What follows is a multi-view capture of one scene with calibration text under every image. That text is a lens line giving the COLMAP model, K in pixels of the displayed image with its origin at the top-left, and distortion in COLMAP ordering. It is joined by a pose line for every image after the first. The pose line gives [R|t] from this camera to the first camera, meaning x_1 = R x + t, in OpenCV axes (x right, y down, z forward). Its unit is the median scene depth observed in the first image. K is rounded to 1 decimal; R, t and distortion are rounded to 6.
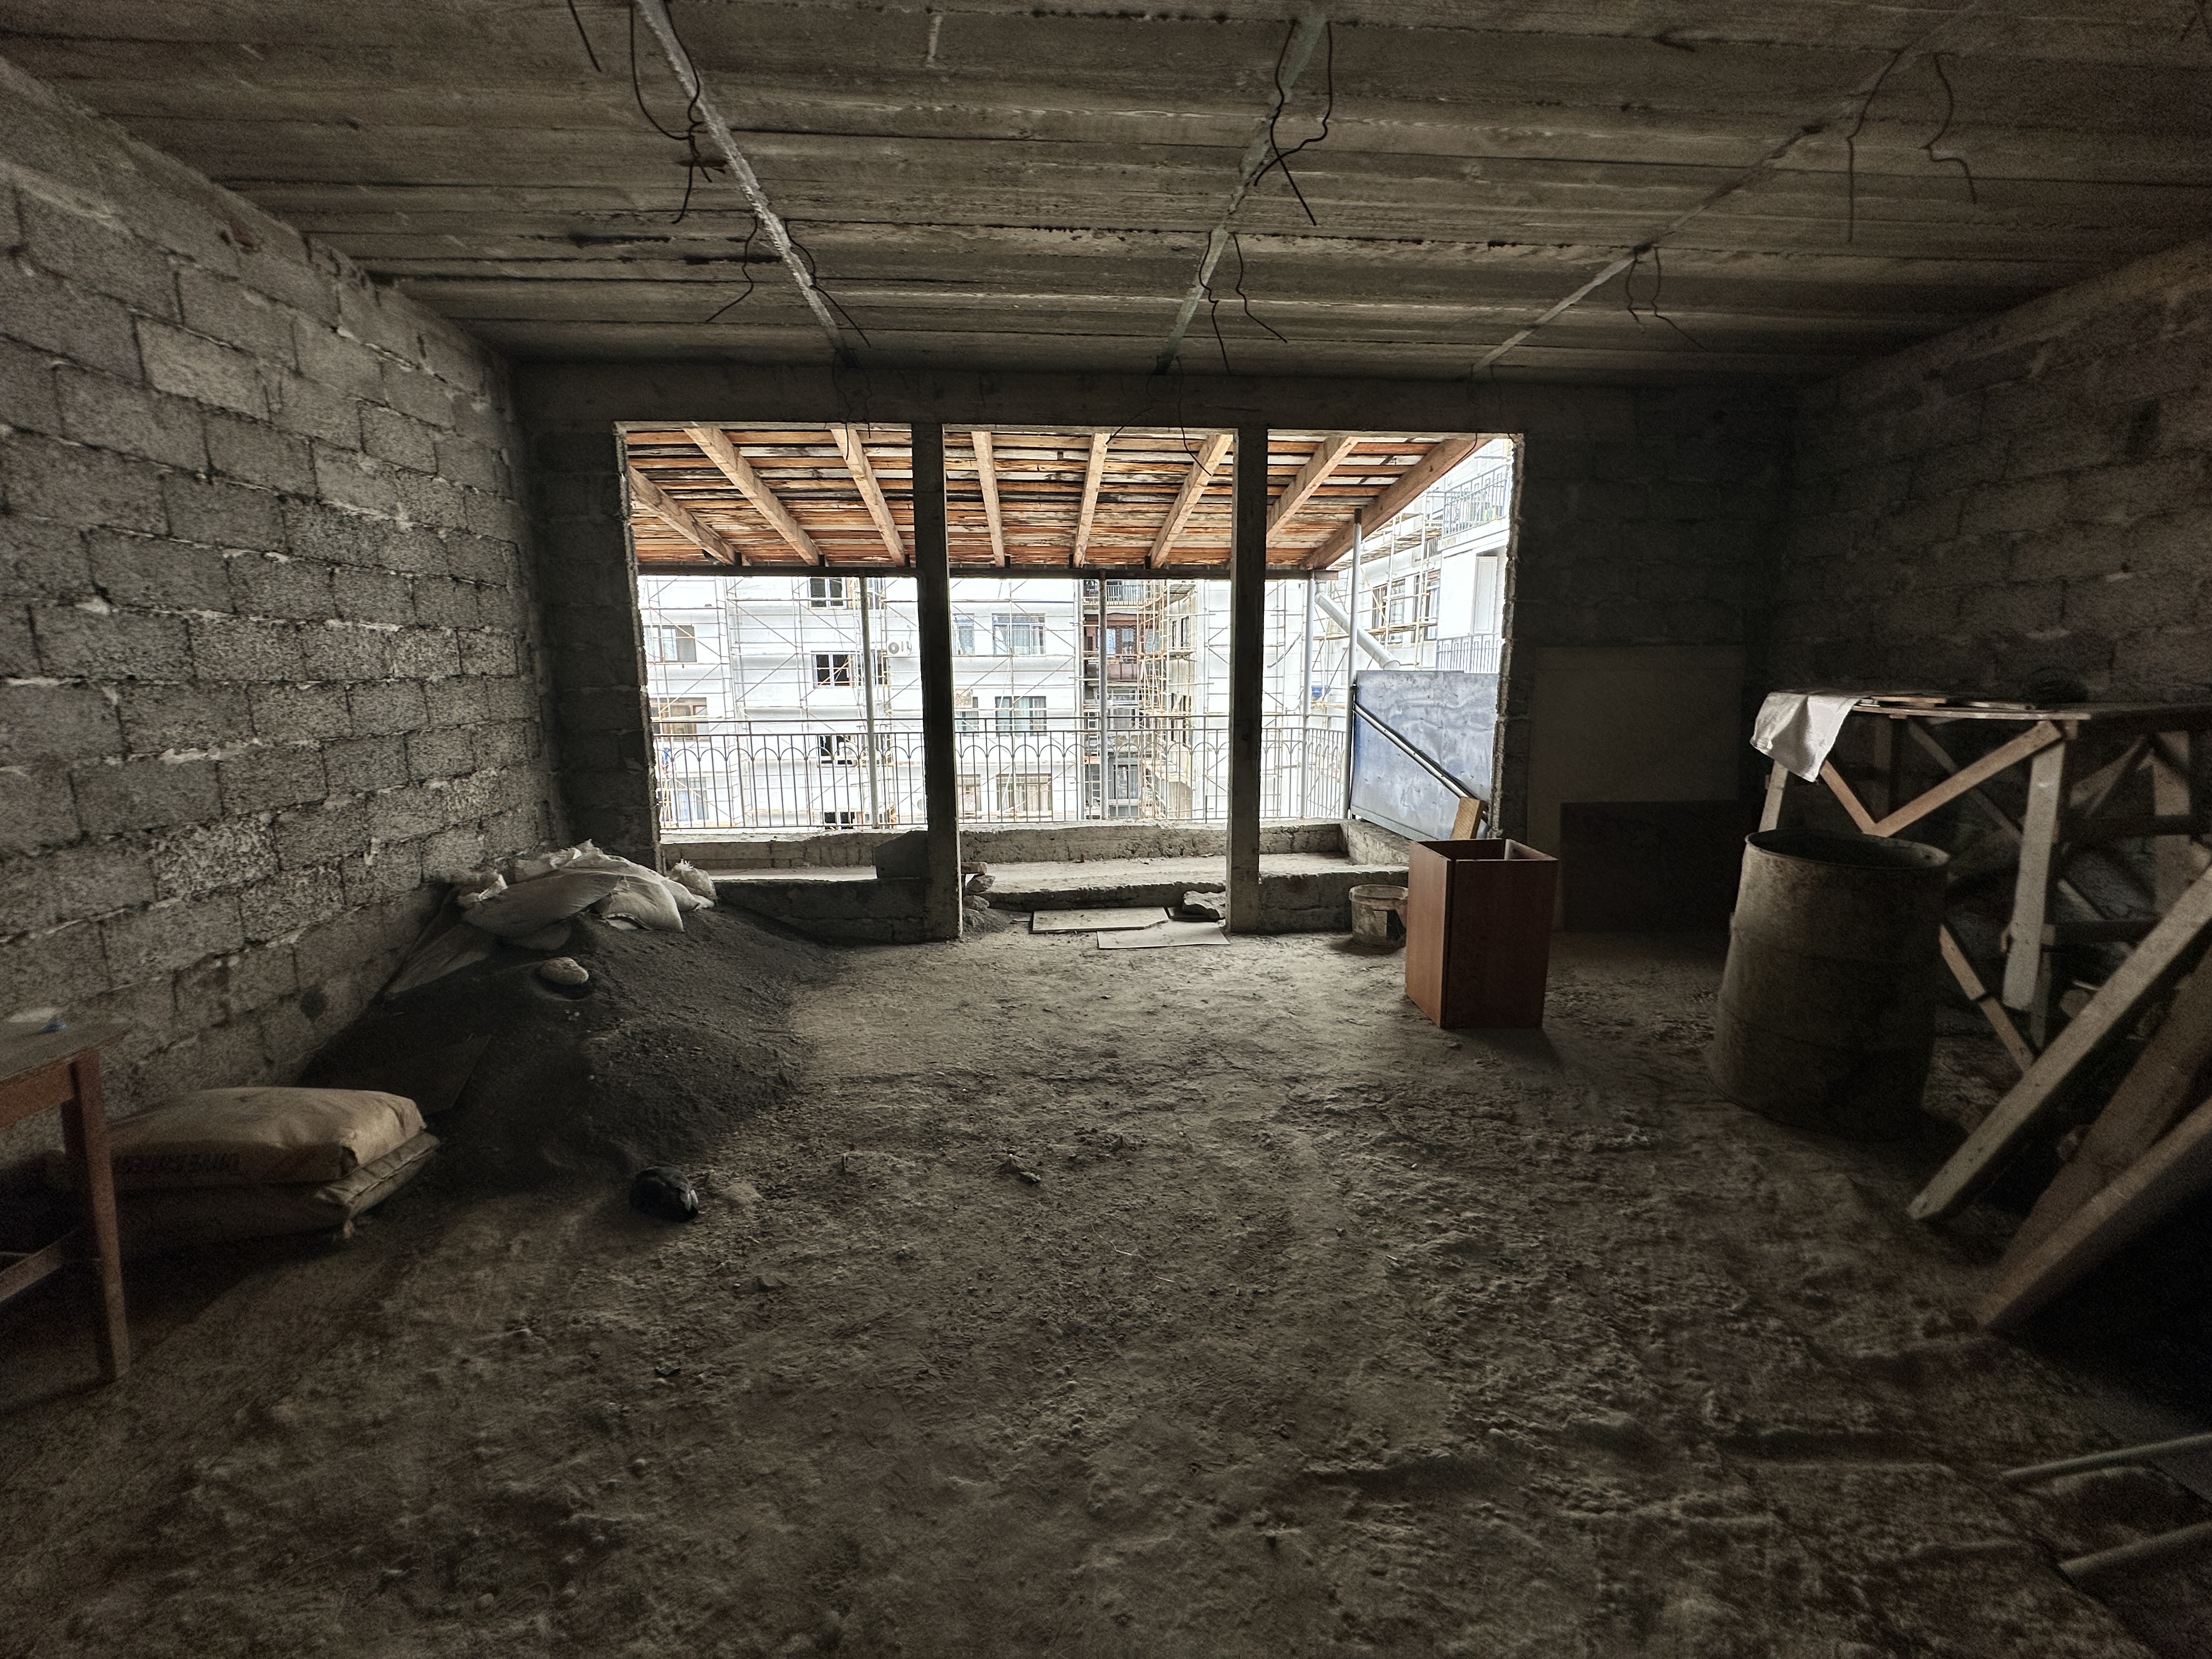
lens RADIAL K [[879.0, 0, 1113.1], [0, 879.0, 834.7], [0, 0, 1]] dist [-0.000331, -0.000287]
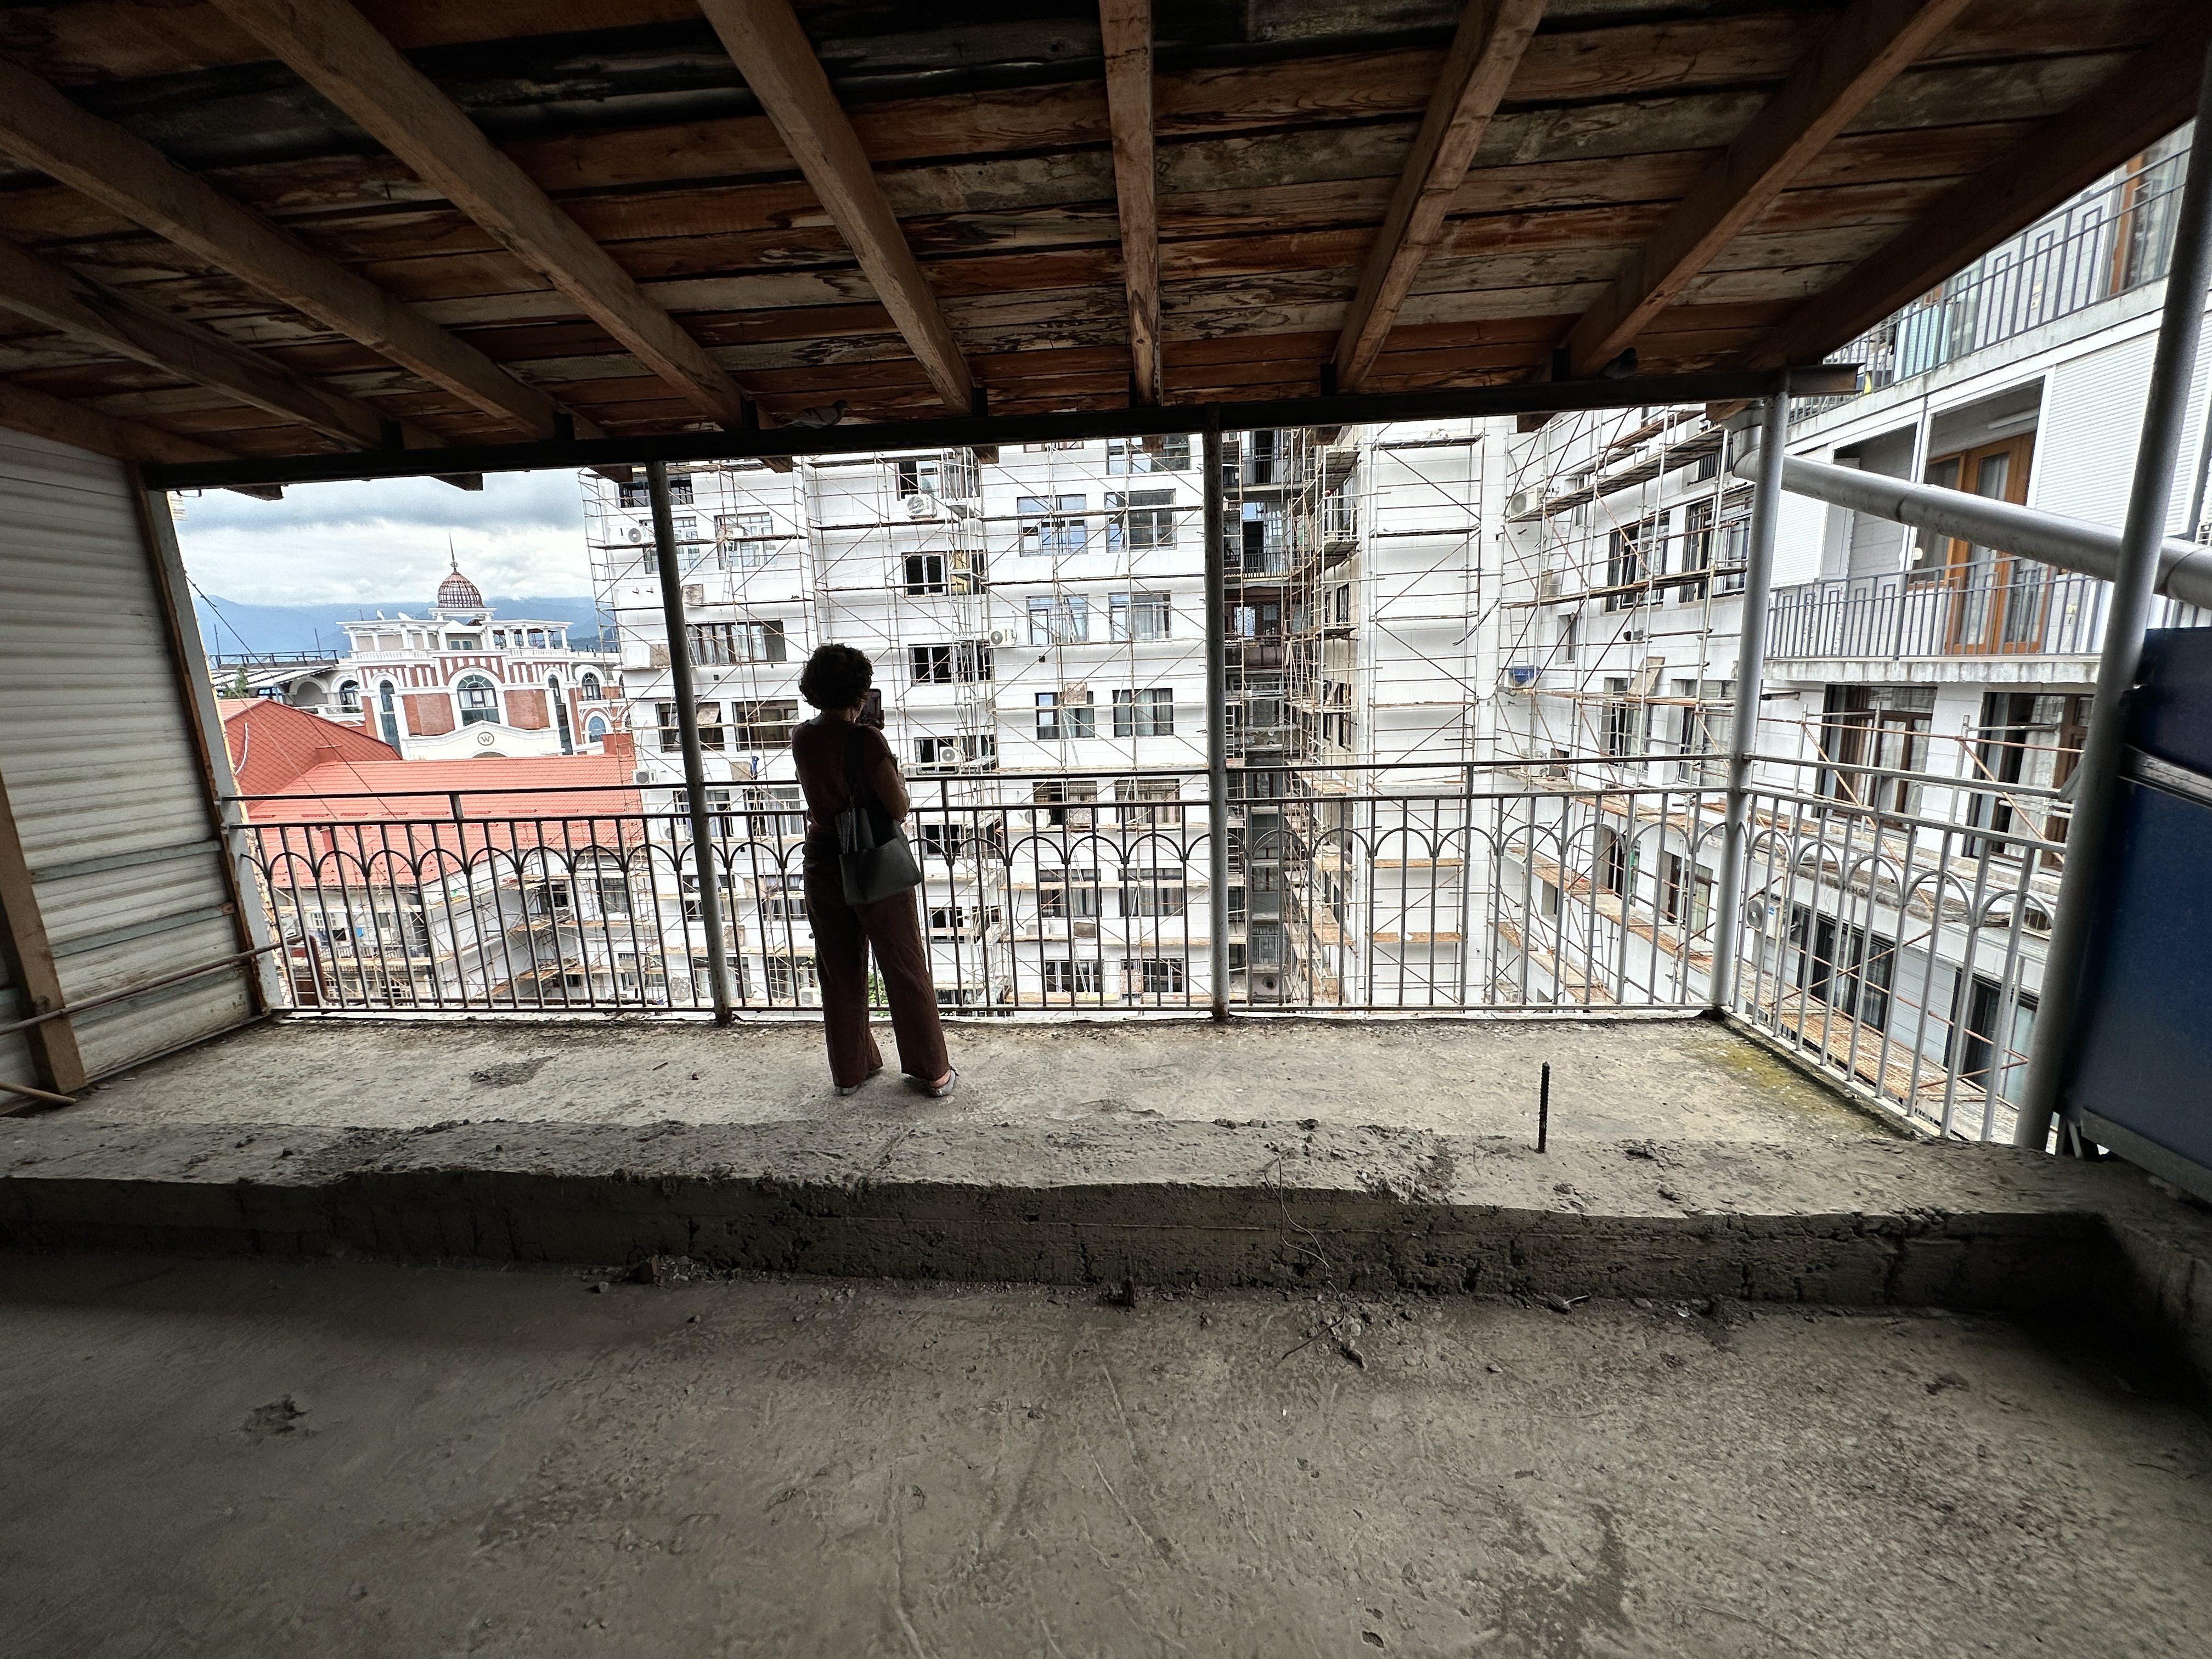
lens RADIAL K [[879.0, 0, 1113.1], [0, 879.0, 834.7], [0, 0, 1]] dist [-0.000331, -0.000287]
pose [[0.987366, -0.000352, -0.158457, 0.001663], [0.002691, 0.999891, 0.014548, -0.029315], [0.158434, -0.014791, 0.987259, 0.155011]]
